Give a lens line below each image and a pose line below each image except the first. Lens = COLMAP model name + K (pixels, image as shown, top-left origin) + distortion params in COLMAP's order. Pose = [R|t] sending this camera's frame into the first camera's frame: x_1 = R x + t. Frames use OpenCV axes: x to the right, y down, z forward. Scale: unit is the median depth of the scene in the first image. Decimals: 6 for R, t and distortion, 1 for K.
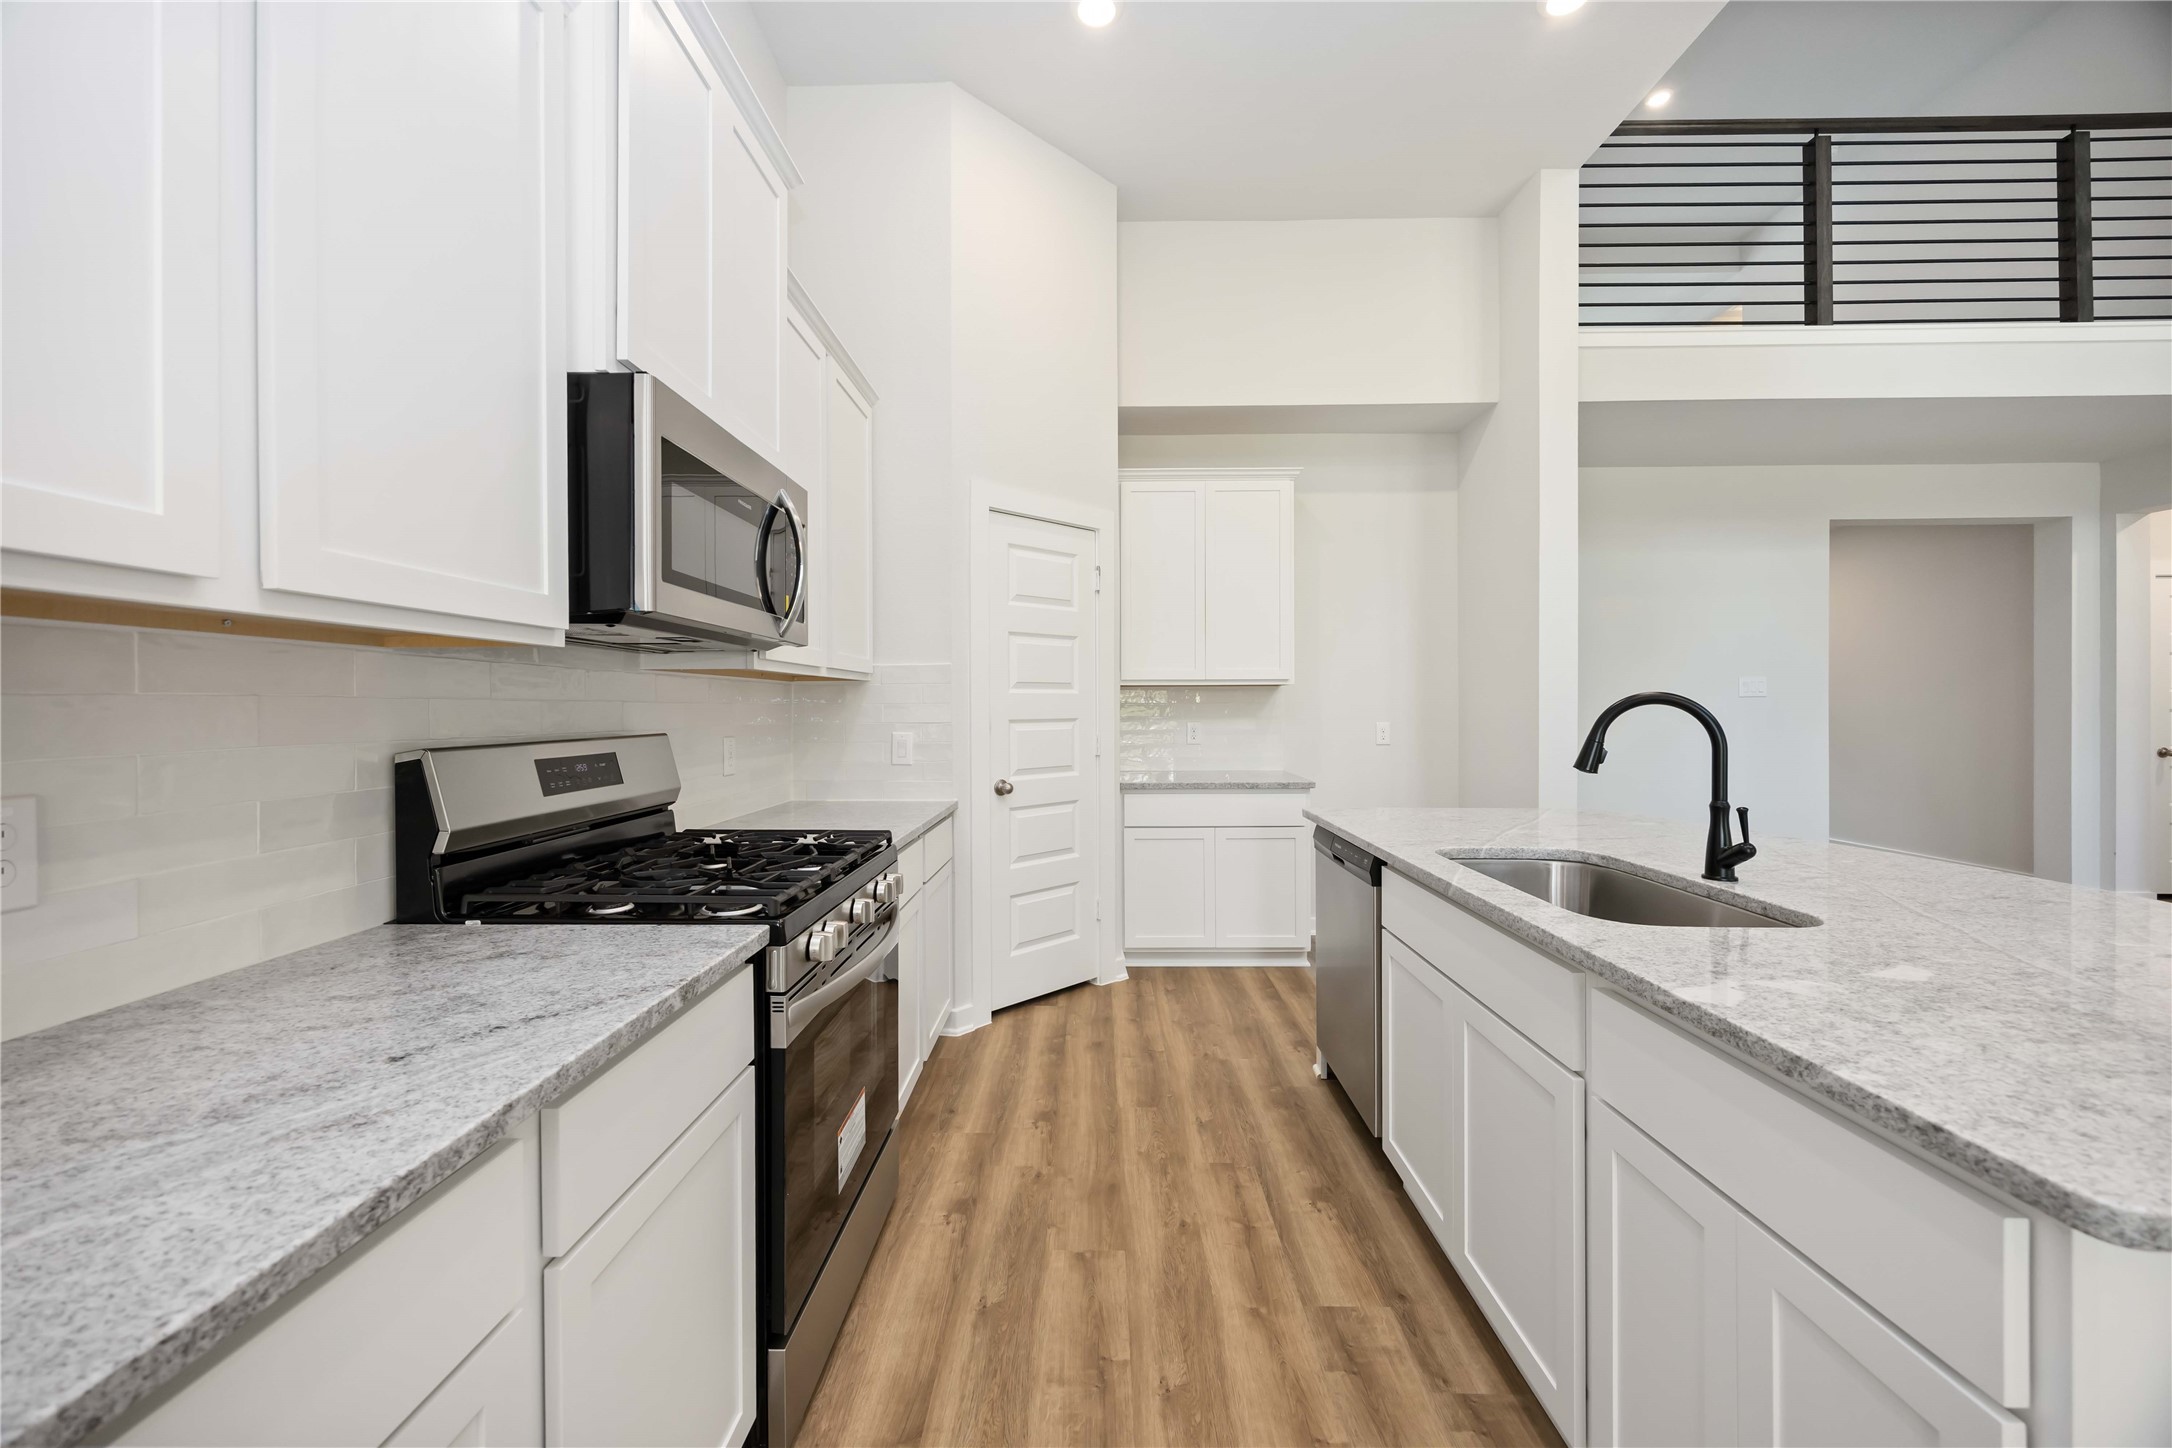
lens RADIAL K [[825.7, 0, 1085.0], [0, 825.7, 710.3], [0, 0, 1]] dist [0.001551, 0.000476]
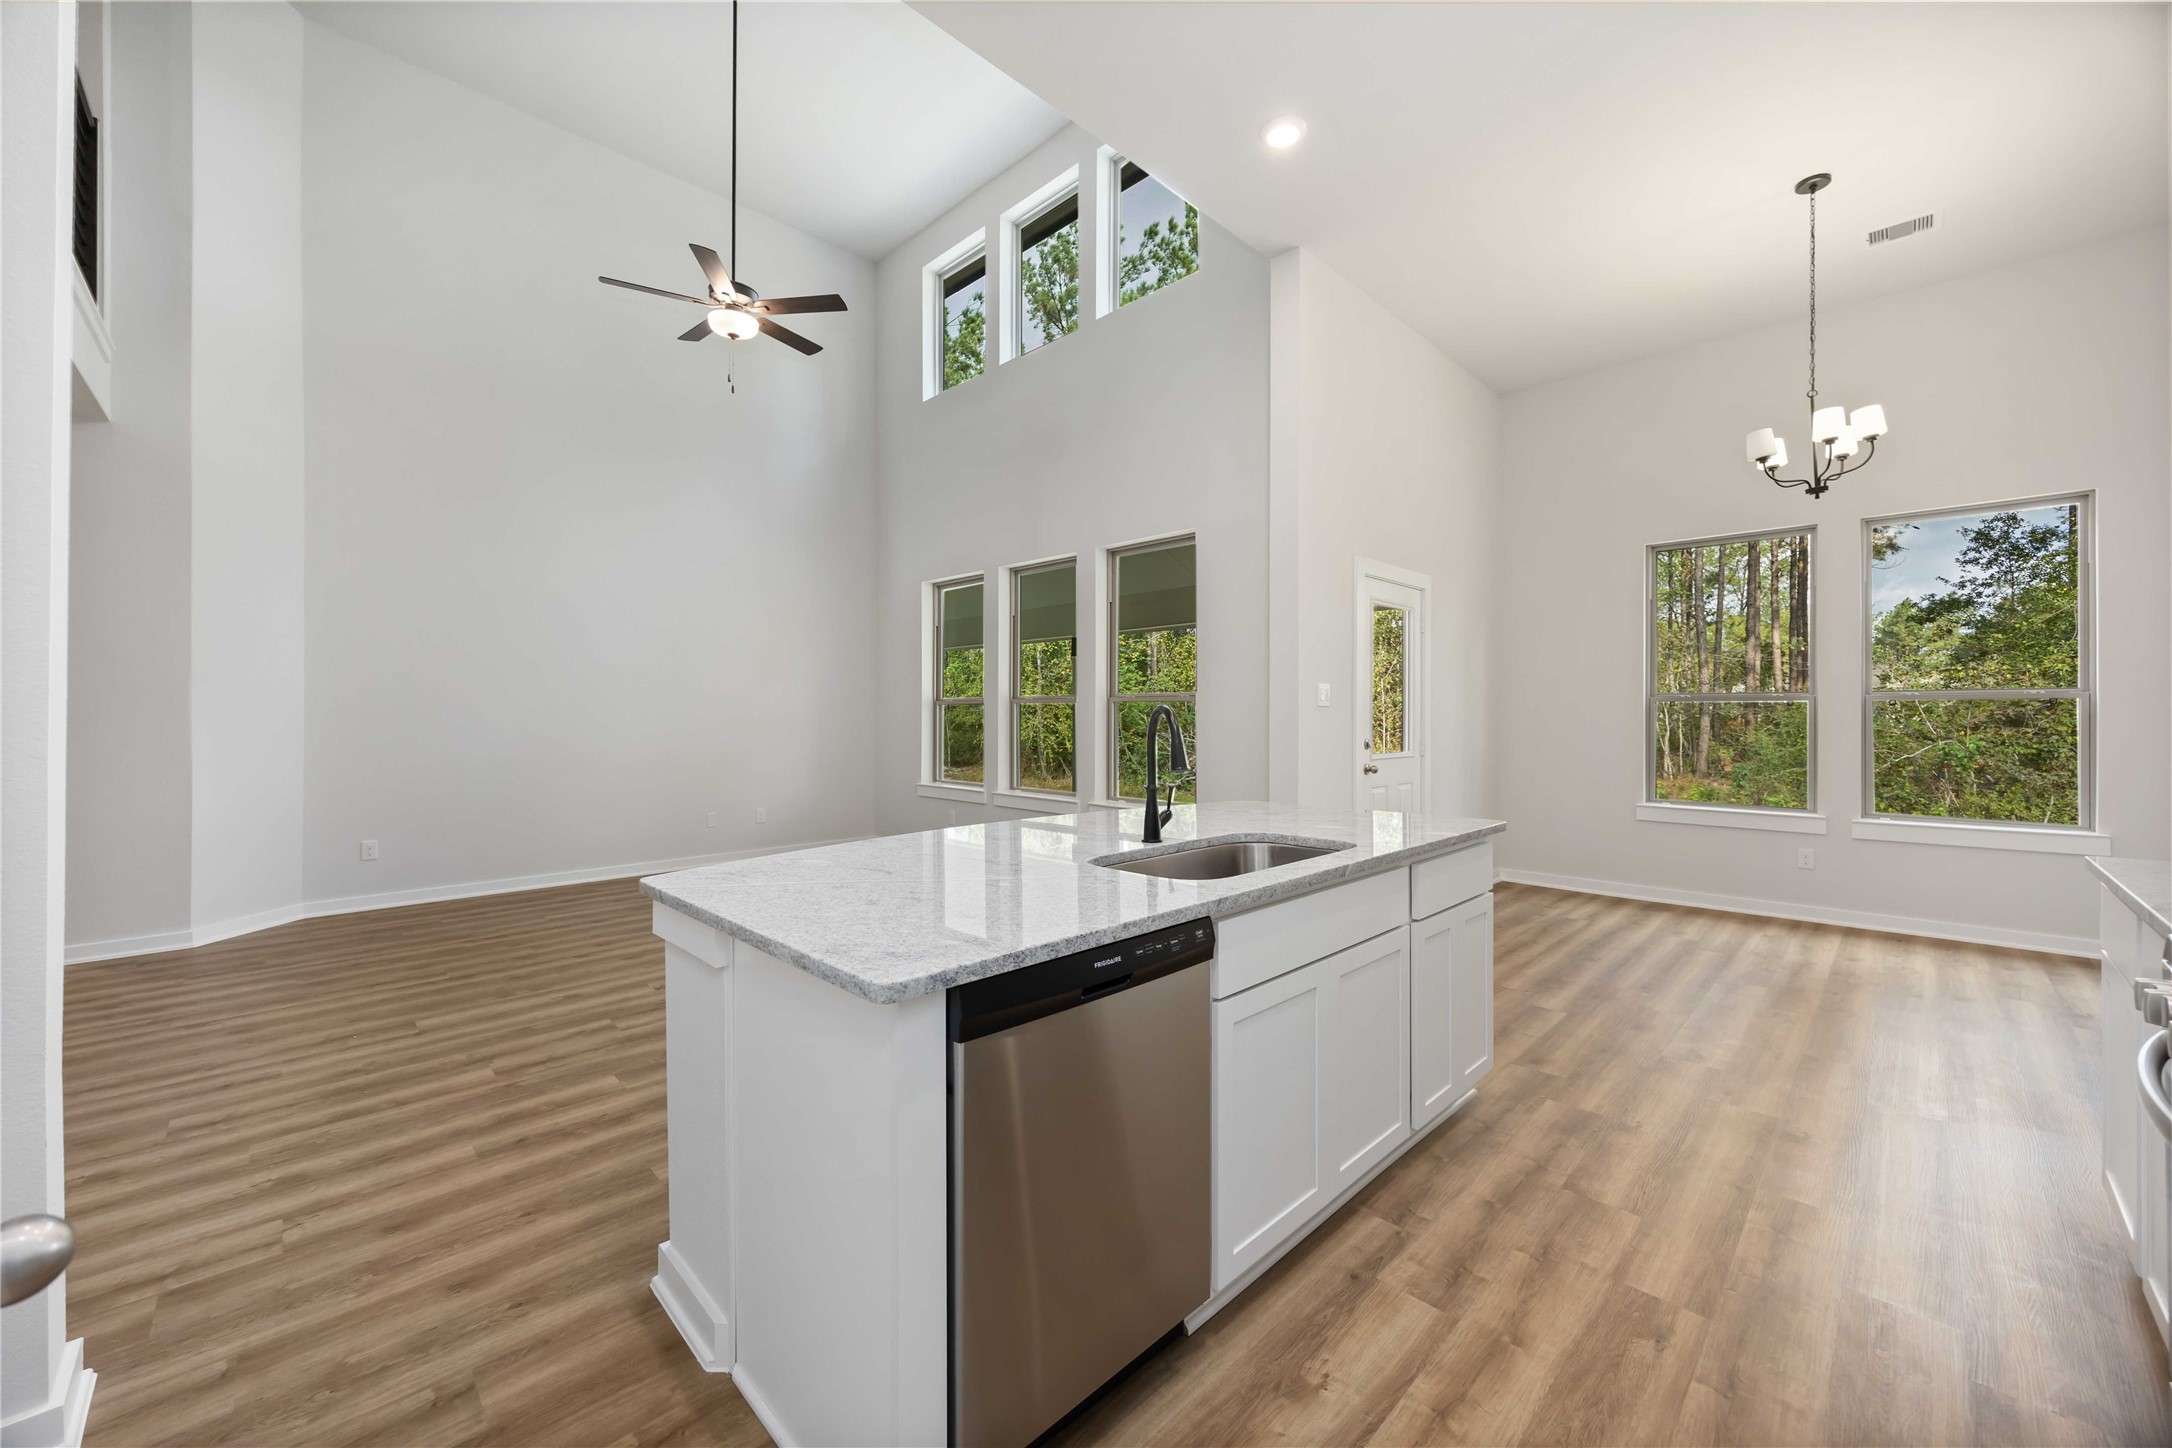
lens RADIAL K [[825.7, 0, 1077.6], [0, 825.7, 717.4], [0, 0, 1]] dist [0.001551, 0.000476]
pose [[-0.712622, 0.004989, 0.701530, -0.110271], [0.004610, 0.999986, -0.002429, -0.001129], [-0.701533, 0.001503, -0.712636, 2.052513]]
